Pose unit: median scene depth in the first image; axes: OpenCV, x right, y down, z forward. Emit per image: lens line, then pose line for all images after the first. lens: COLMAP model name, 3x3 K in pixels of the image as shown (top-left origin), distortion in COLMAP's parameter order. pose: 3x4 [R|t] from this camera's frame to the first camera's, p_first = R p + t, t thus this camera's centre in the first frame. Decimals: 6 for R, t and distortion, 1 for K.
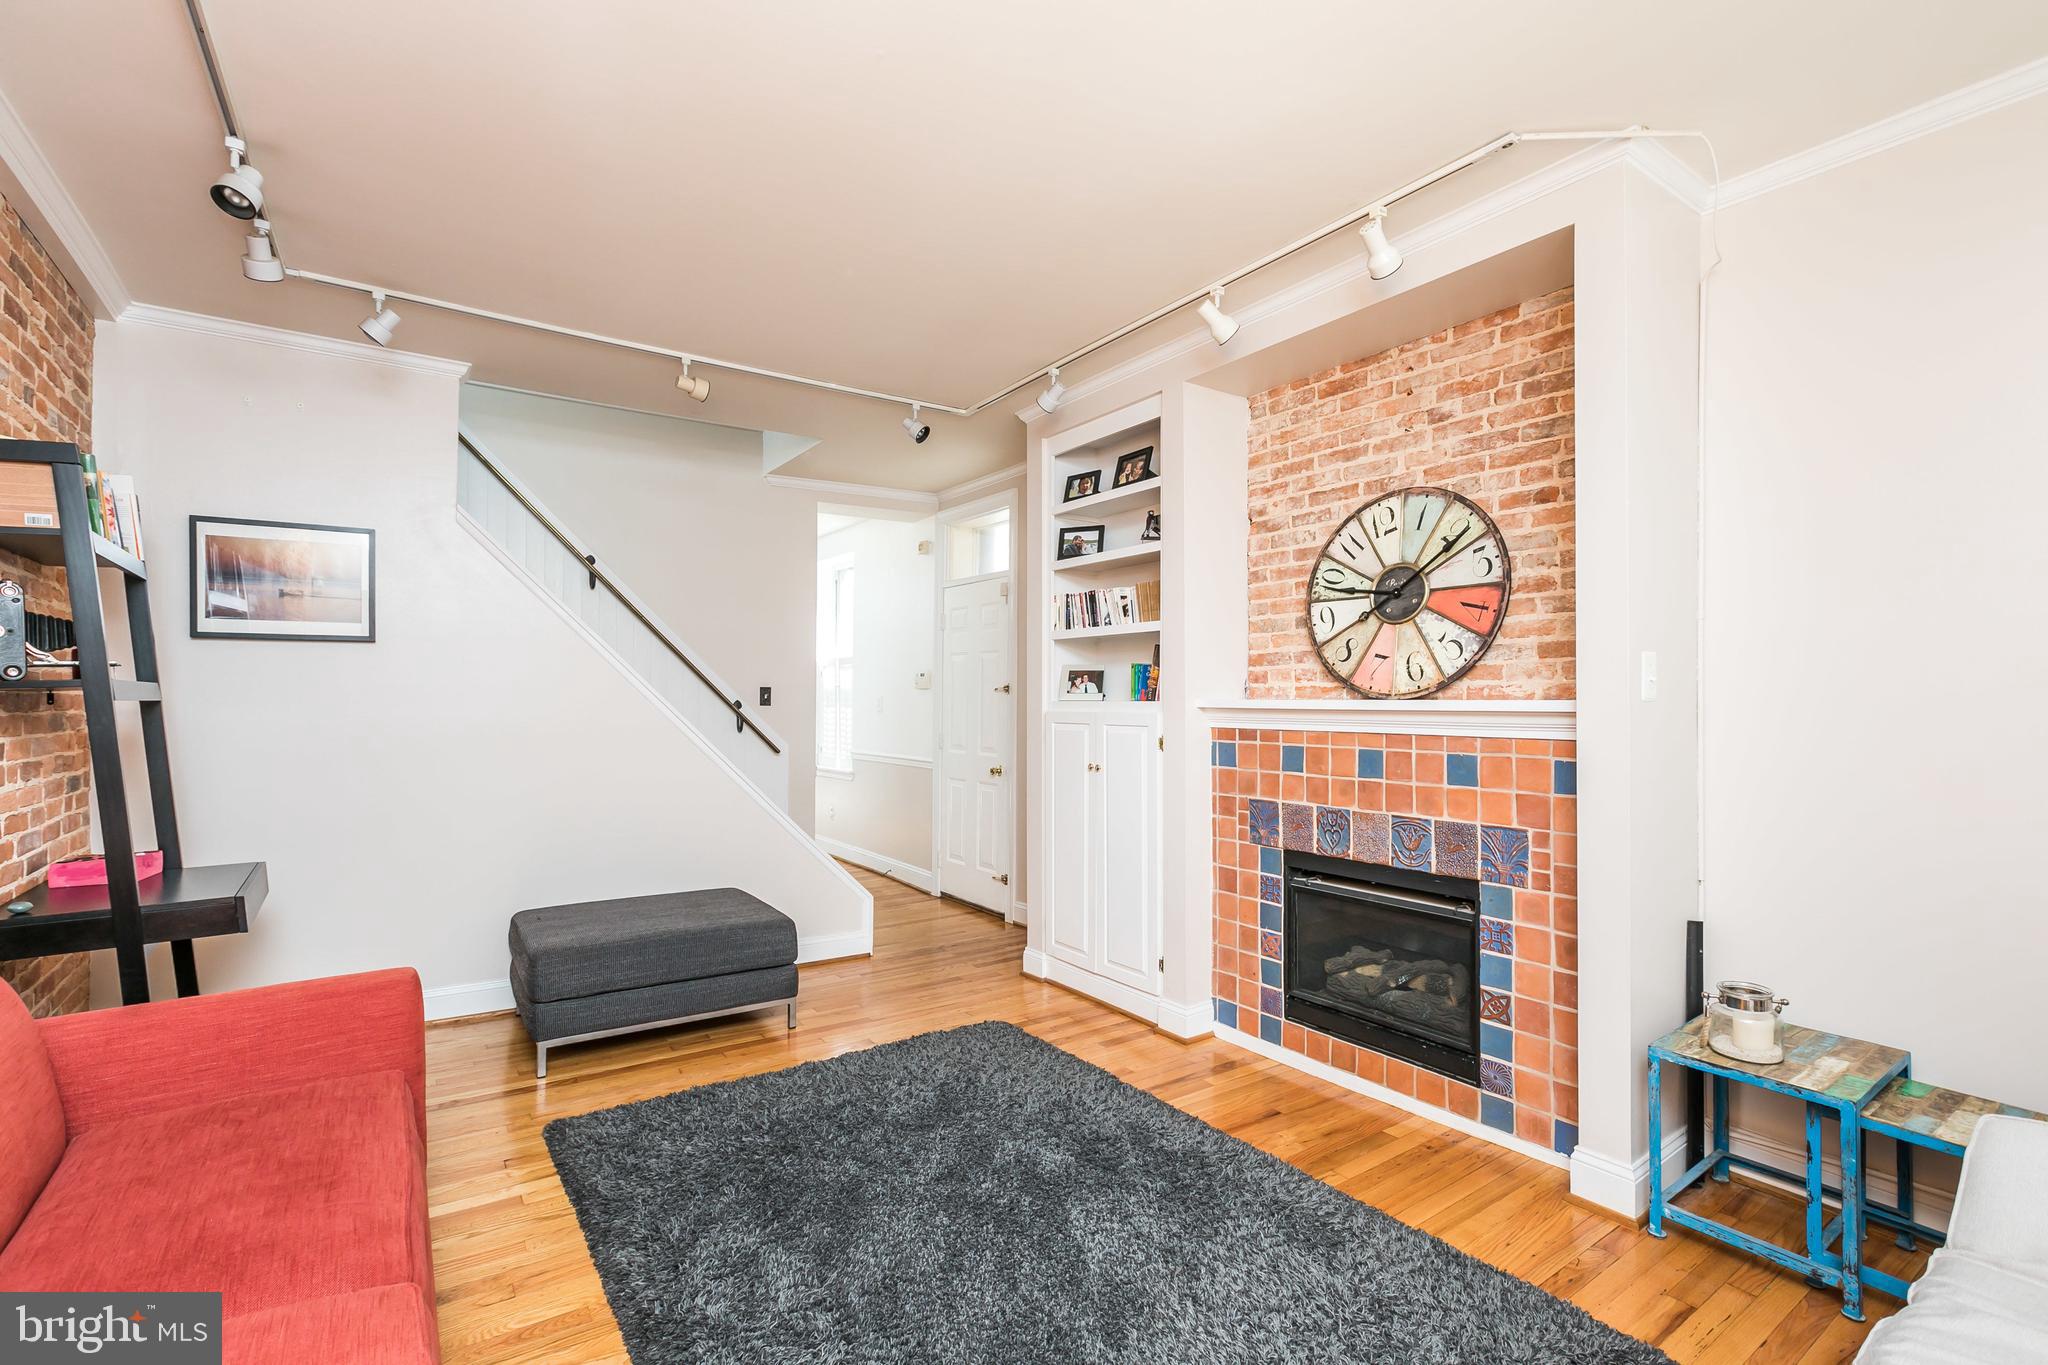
lens RADIAL K [[927.8, 0, 1037.9], [0, 927.8, 686.1], [0, 0, 1]] dist [-0.001418, 0.002254]
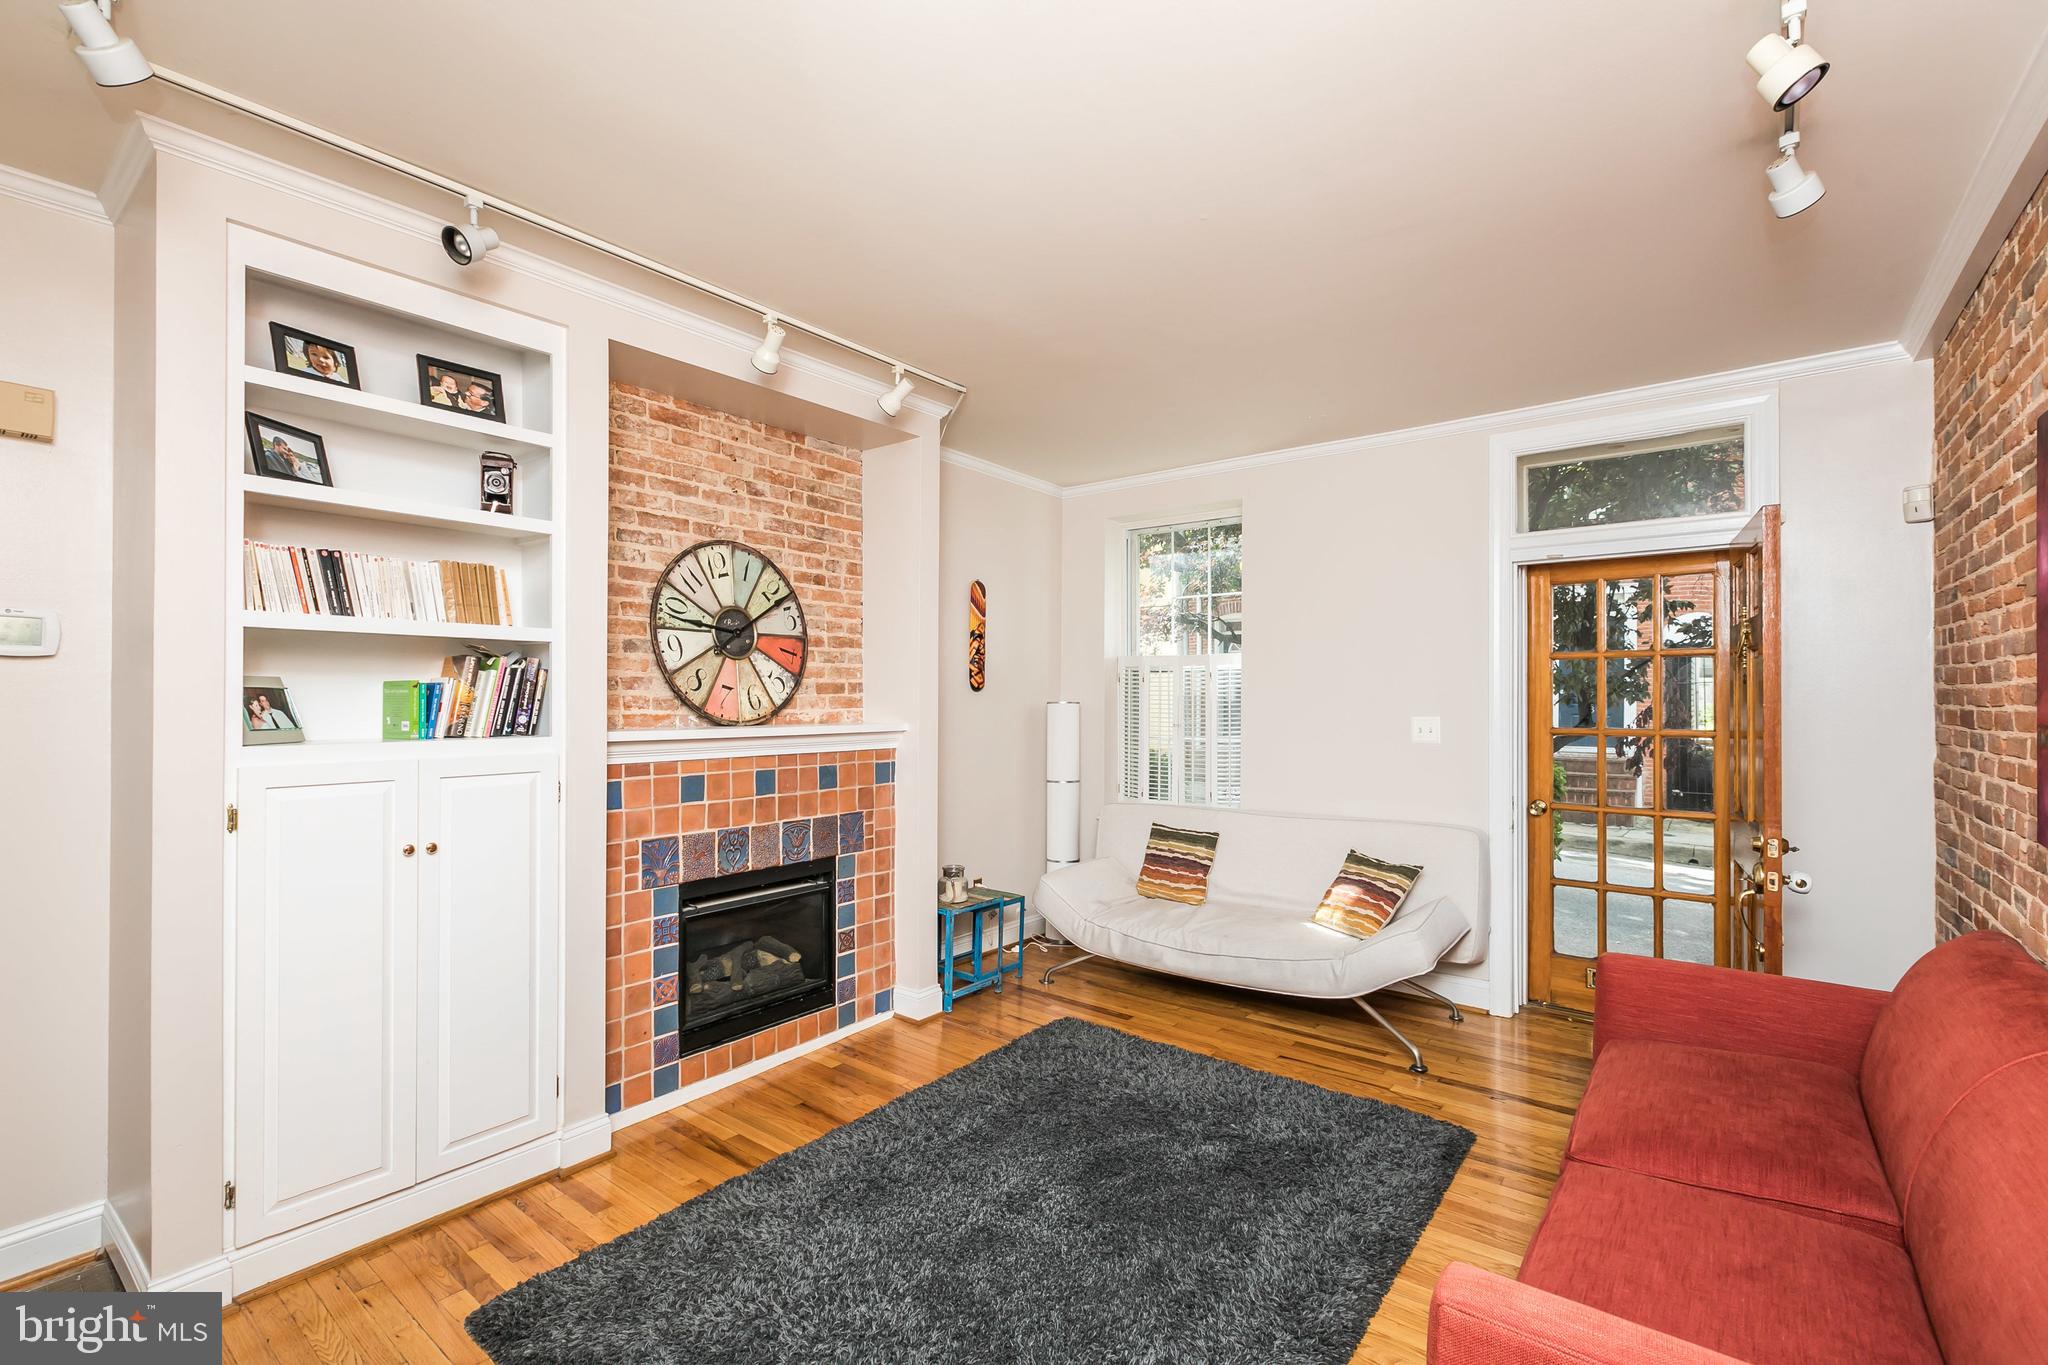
lens RADIAL K [[927.8, 0, 1007.5], [0, 927.8, 693.5], [0, 0, 1]] dist [-0.001418, 0.002254]
pose [[-0.288025, 0.006273, 0.957602, -0.791254], [-0.012713, 0.999865, -0.010374, -0.017441], [-0.957538, -0.015162, -0.287907, 0.993818]]
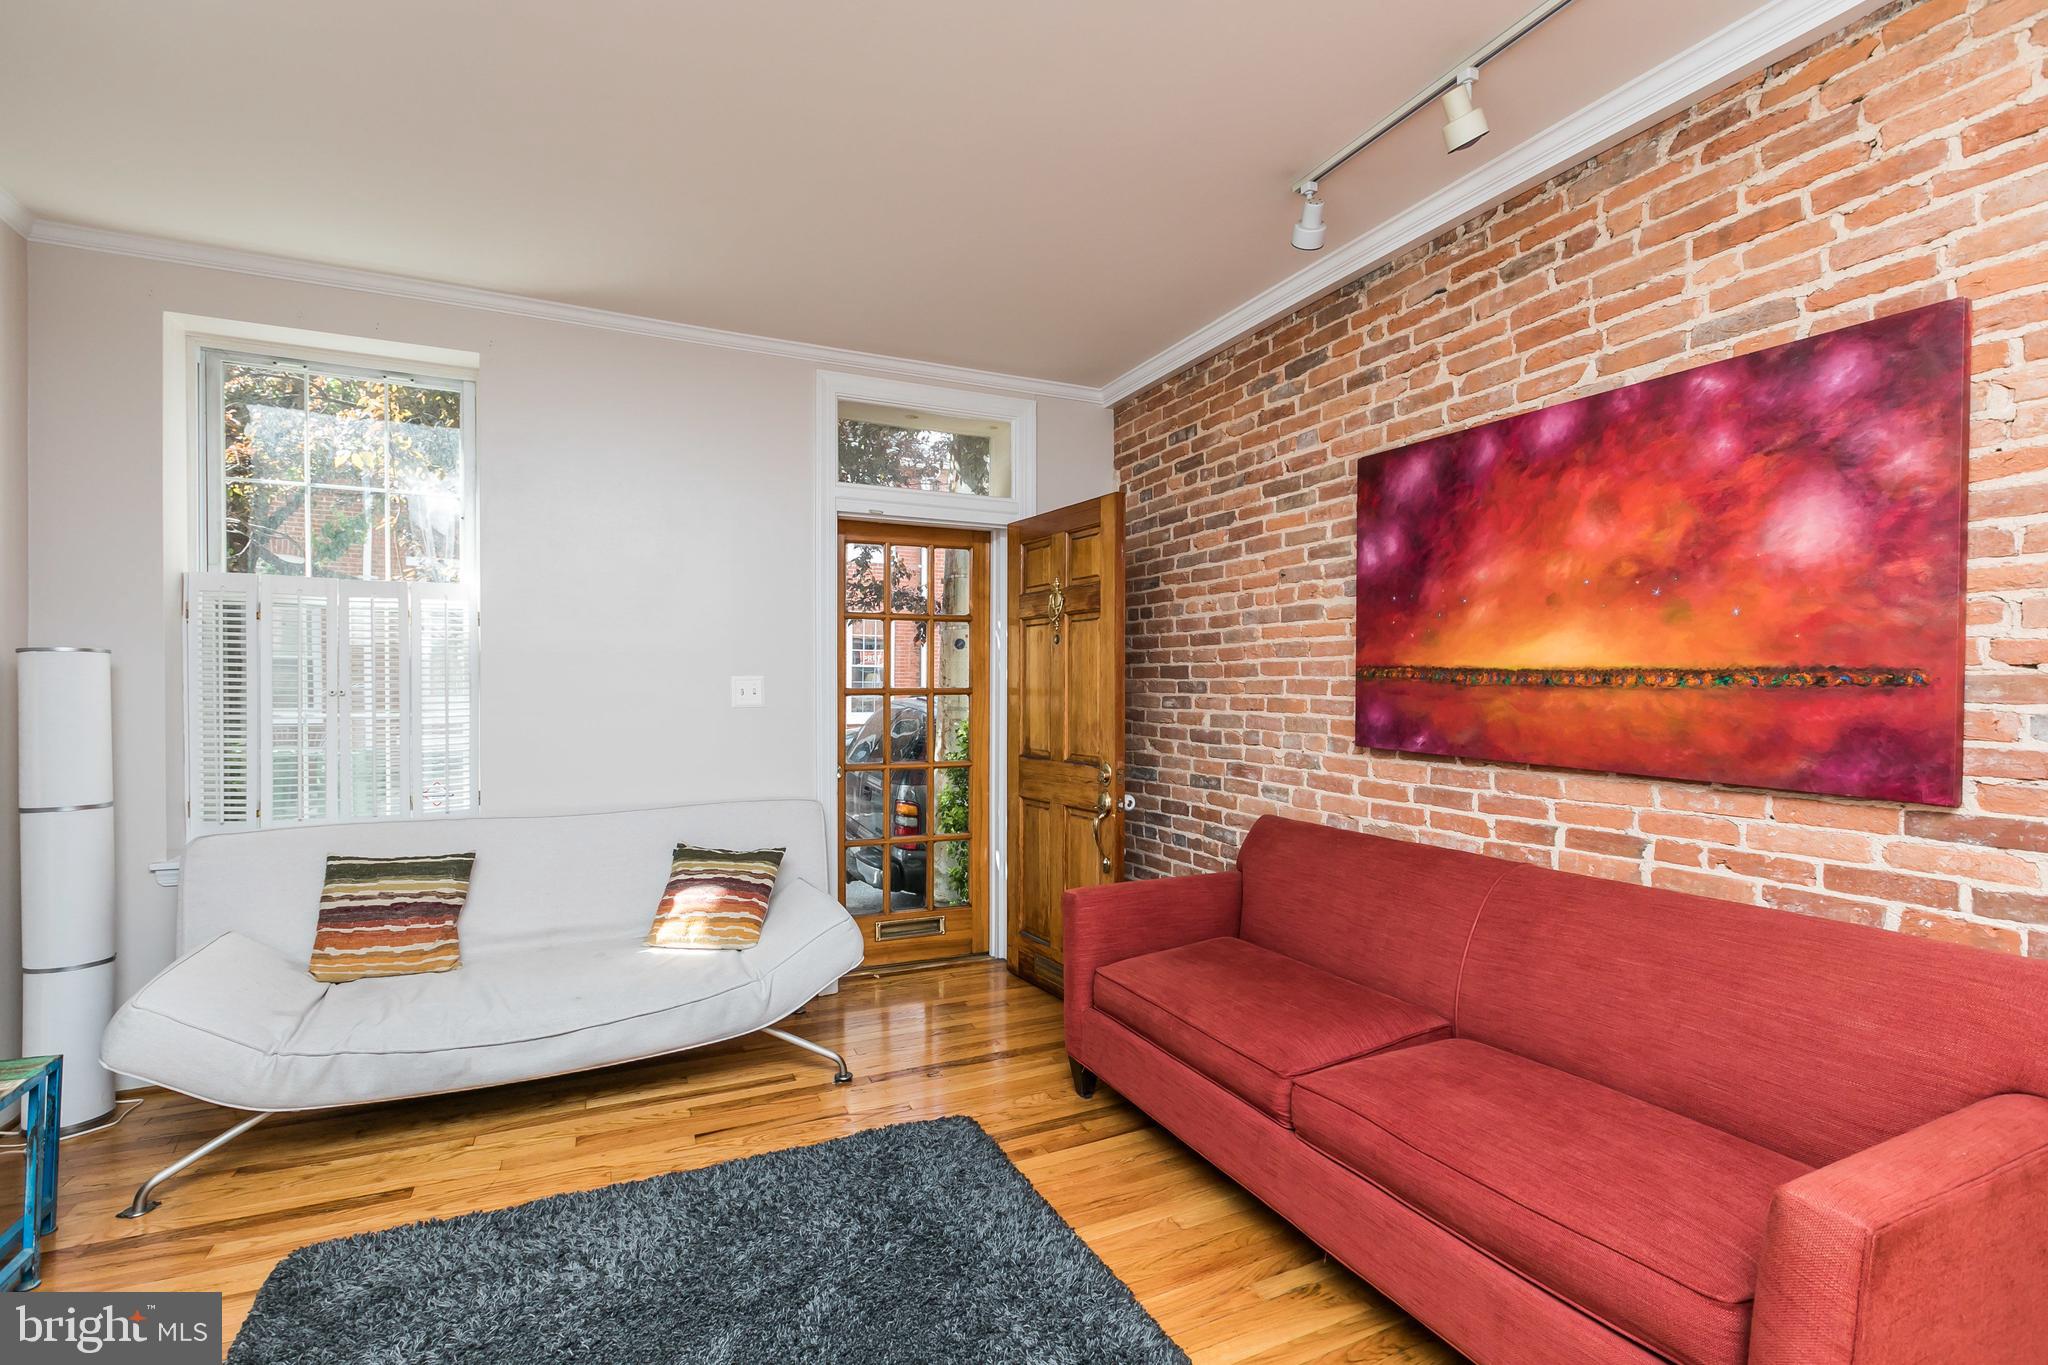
lens RADIAL K [[927.8, 0, 1062.1], [0, 927.8, 696.1], [0, 0, 1]] dist [-0.001418, 0.002254]
pose [[-0.989163, -0.002590, 0.146798, -0.247098], [-0.002713, 0.999996, -0.000636, 0.018758], [-0.146796, -0.001028, -0.989166, 1.107139]]
